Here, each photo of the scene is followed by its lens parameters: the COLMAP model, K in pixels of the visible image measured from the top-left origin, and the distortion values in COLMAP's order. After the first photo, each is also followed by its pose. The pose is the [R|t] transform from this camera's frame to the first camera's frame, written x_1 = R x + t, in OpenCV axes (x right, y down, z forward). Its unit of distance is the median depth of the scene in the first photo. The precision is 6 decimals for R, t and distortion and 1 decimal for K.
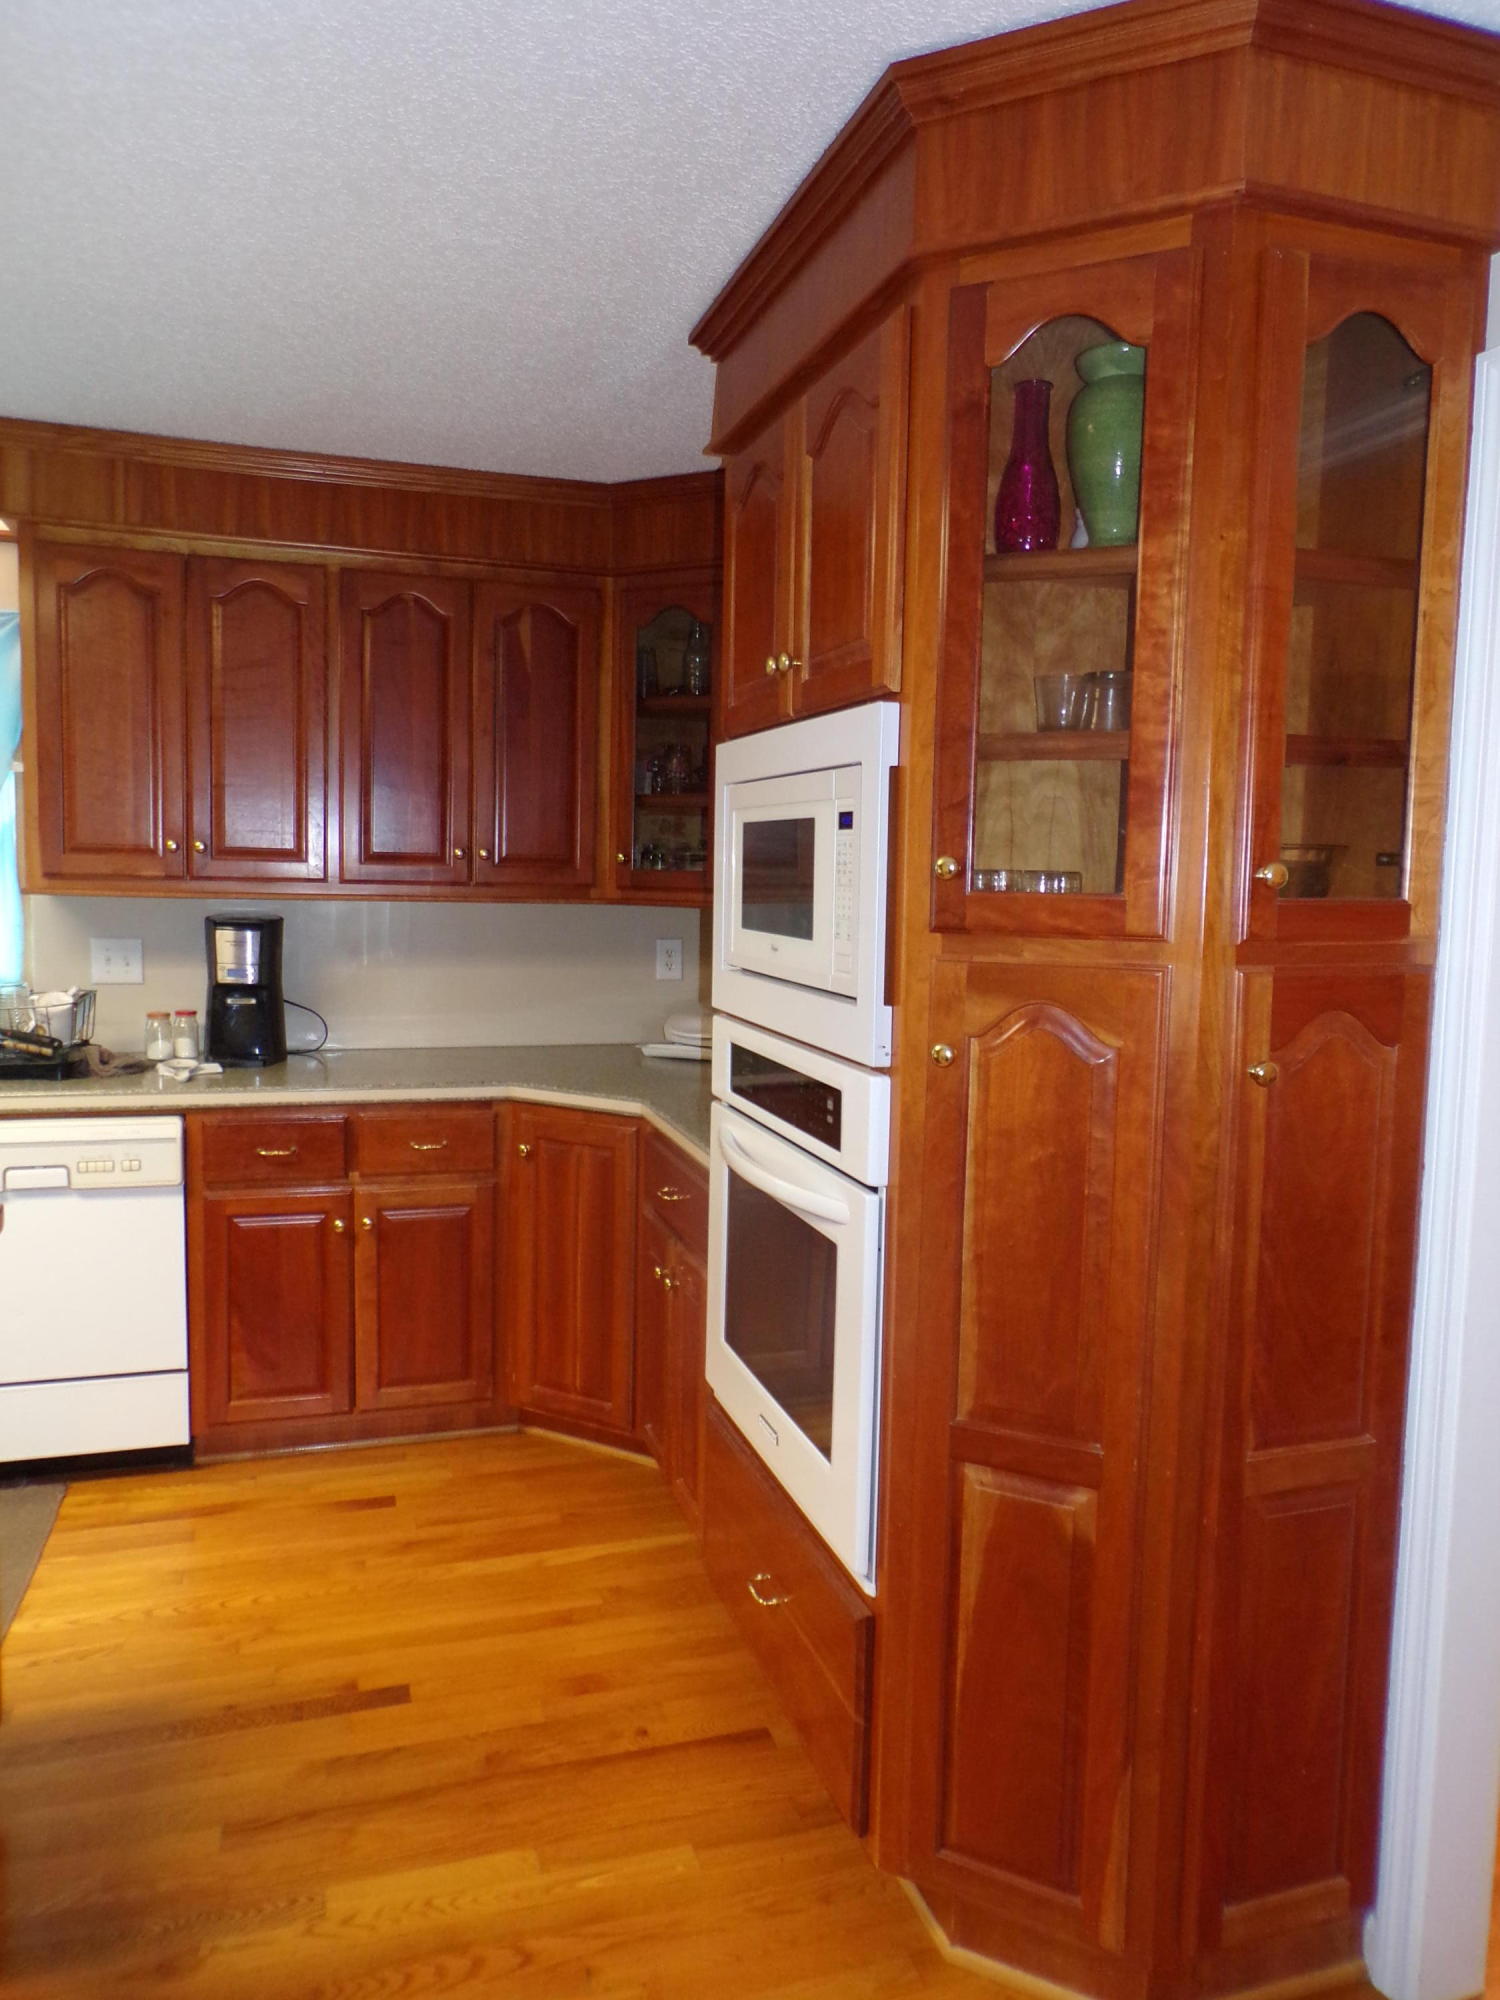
lens RADIAL K [[1374.3, 0, 742.7], [0, 1374.3, 986.6], [0, 0, 1]] dist [-0.035394, 0.039468]
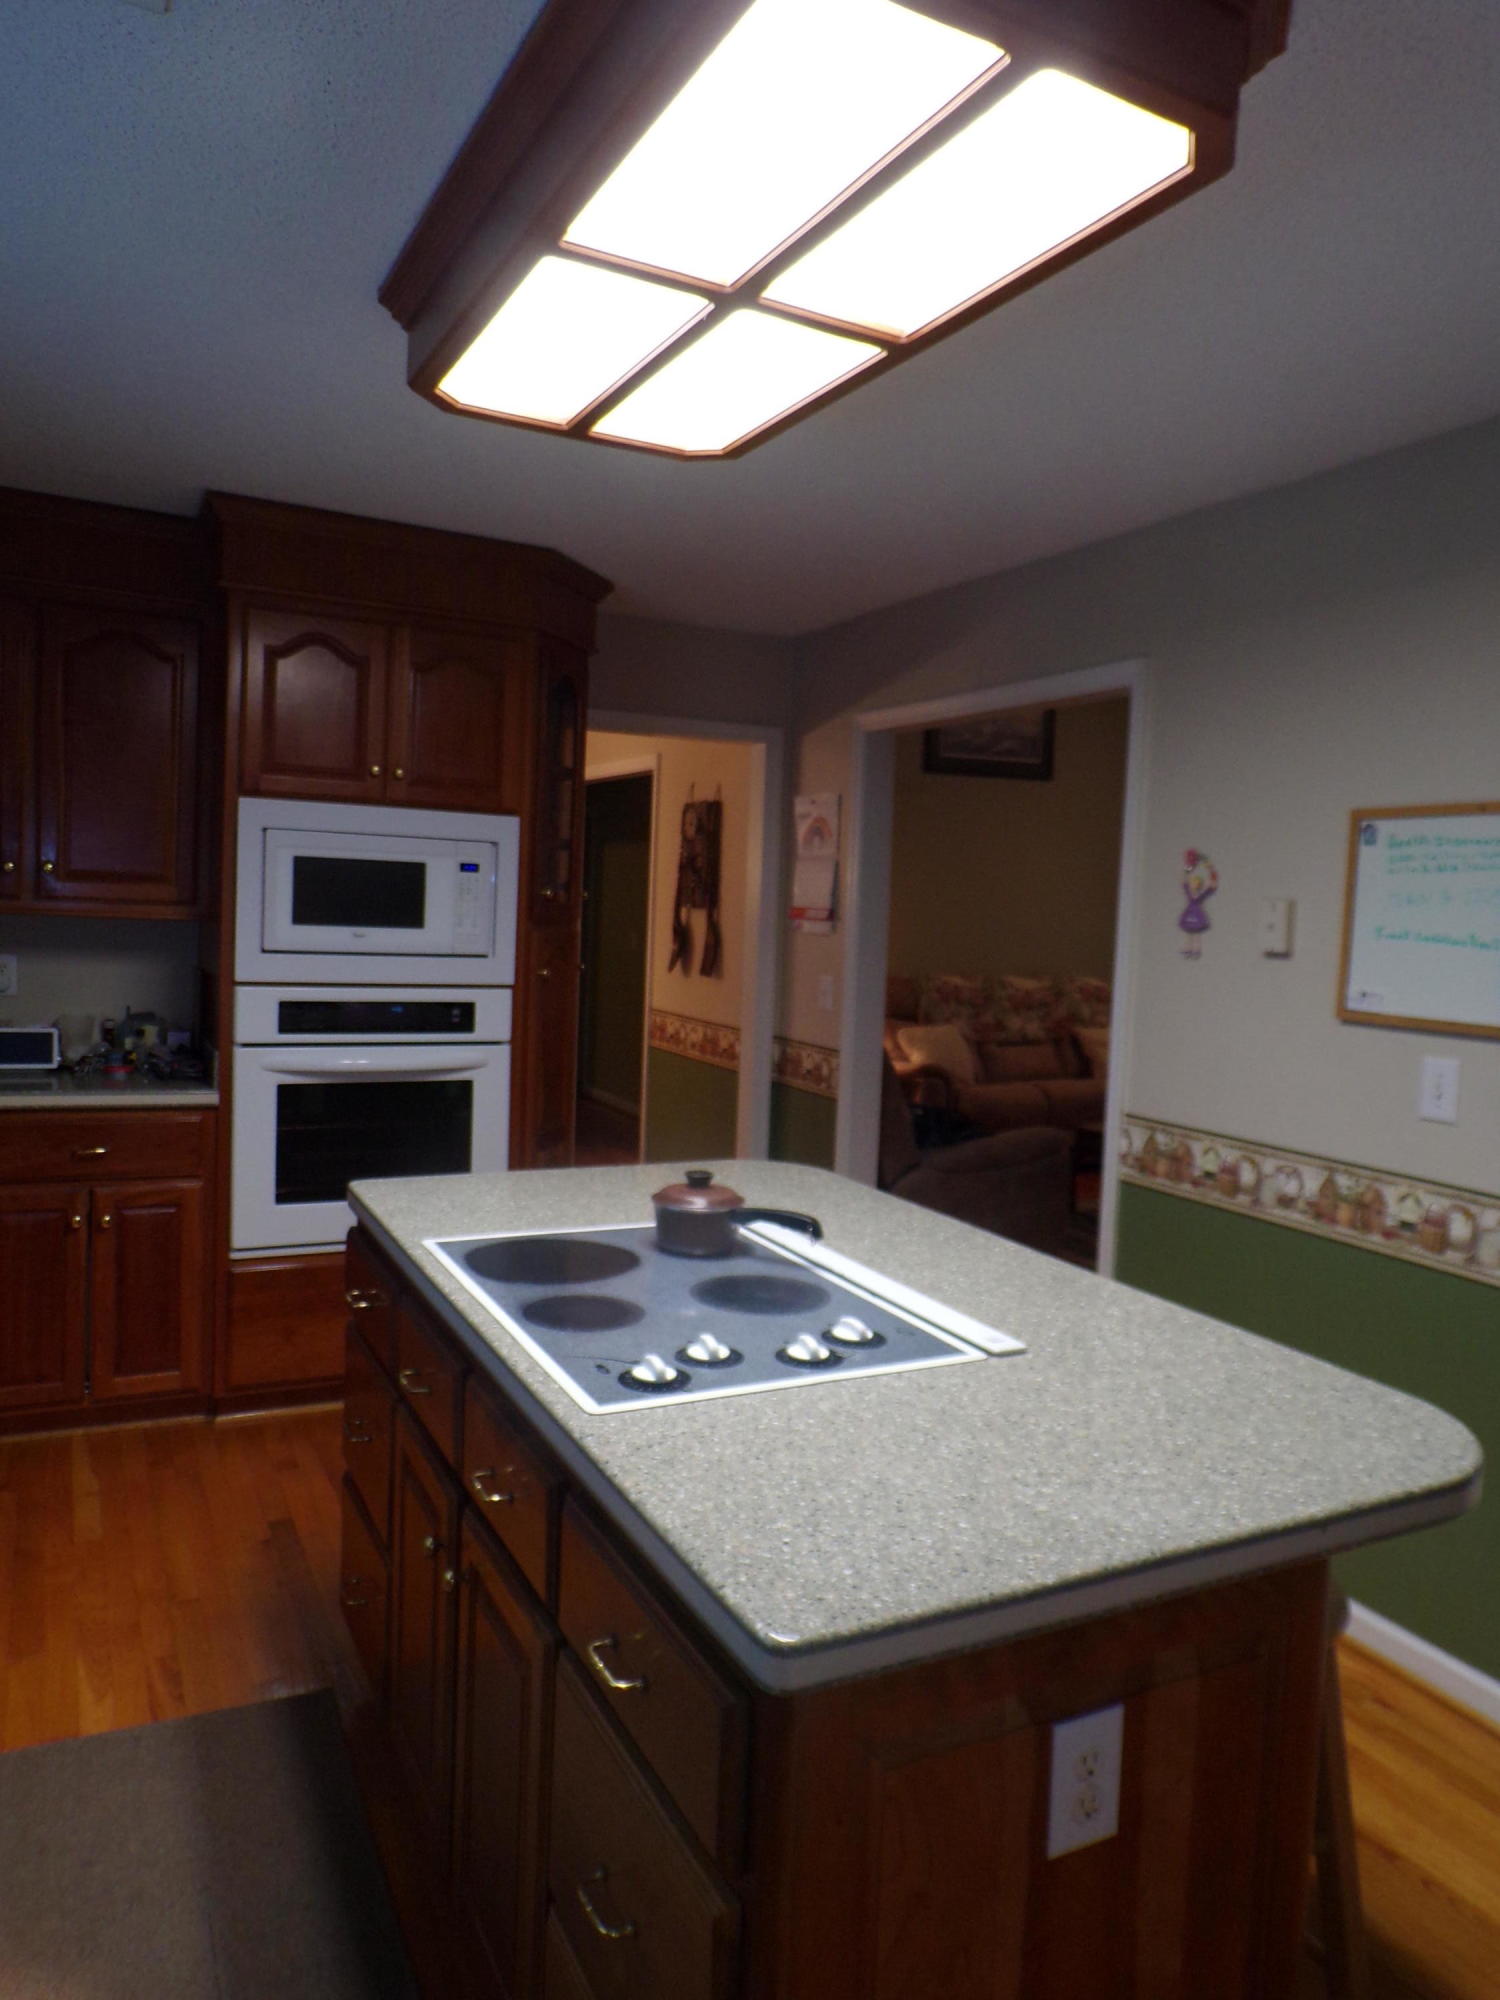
lens RADIAL K [[1349.8, 0, 806.6], [0, 1349.8, 973.3], [0, 0, 1]] dist [-0.030022, 0.003124]
pose [[-0.203048, -0.078894, 0.975985, -1.578605], [0.038350, 0.995343, 0.088437, -0.098764], [-0.978417, 0.055386, -0.199077, 0.741678]]
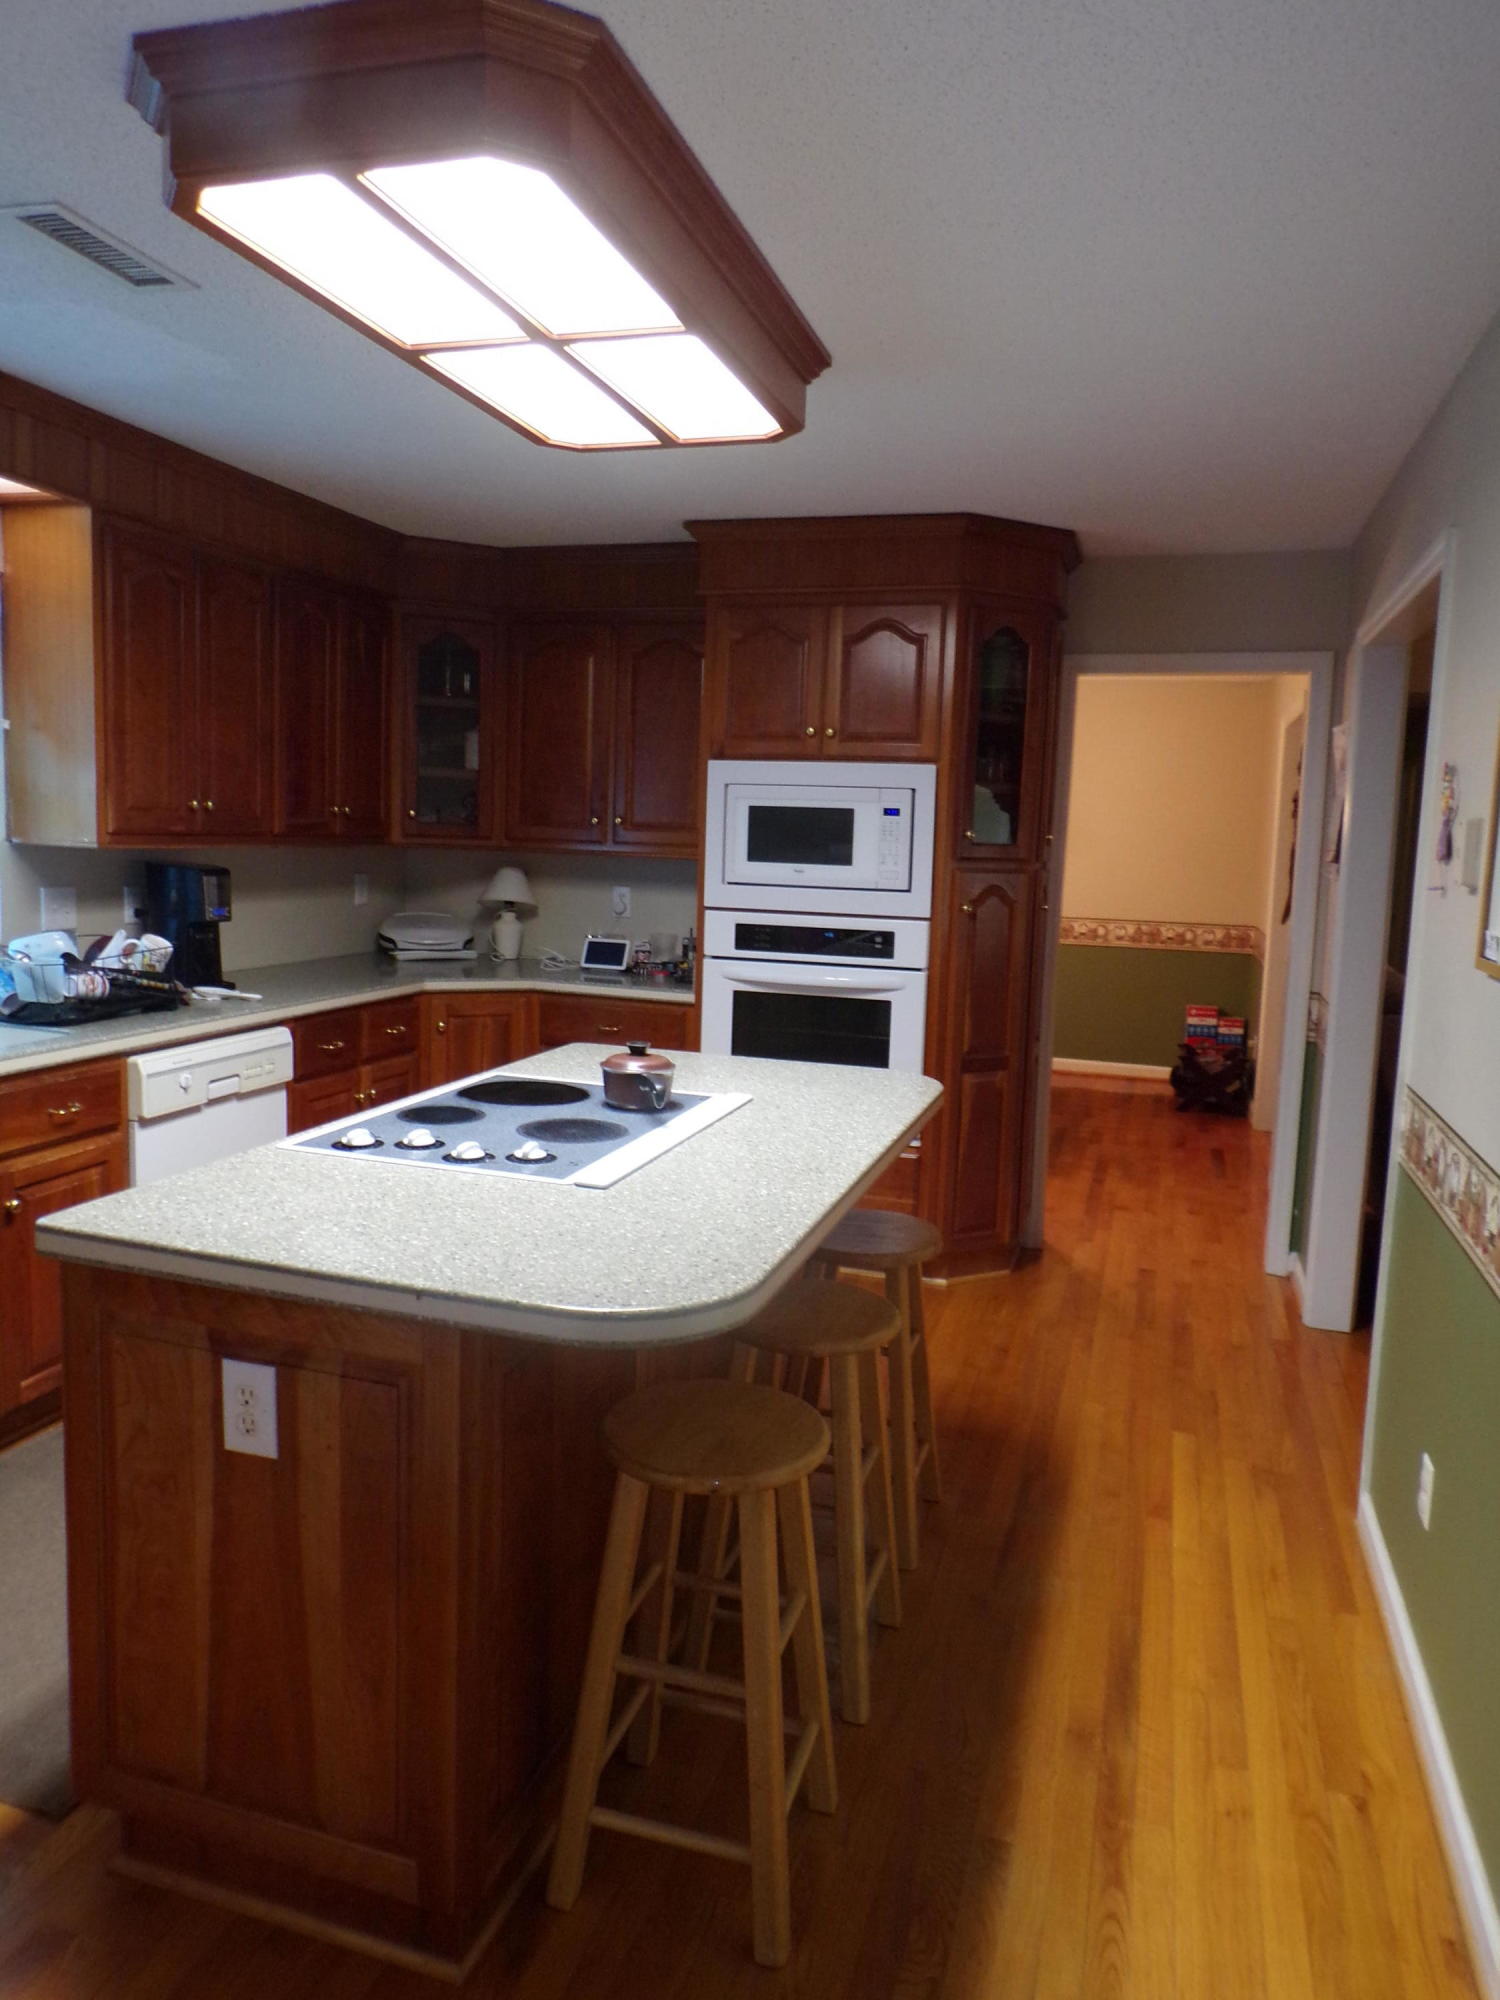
lens RADIAL K [[1374.3, 0, 742.7], [0, 1374.3, 986.6], [0, 0, 1]] dist [-0.035394, 0.039468]
pose [[0.562148, -0.096231, 0.821419, -1.570884], [0.053252, 0.995358, 0.080164, -0.023593], [-0.825320, -0.001322, 0.564663, -0.059176]]
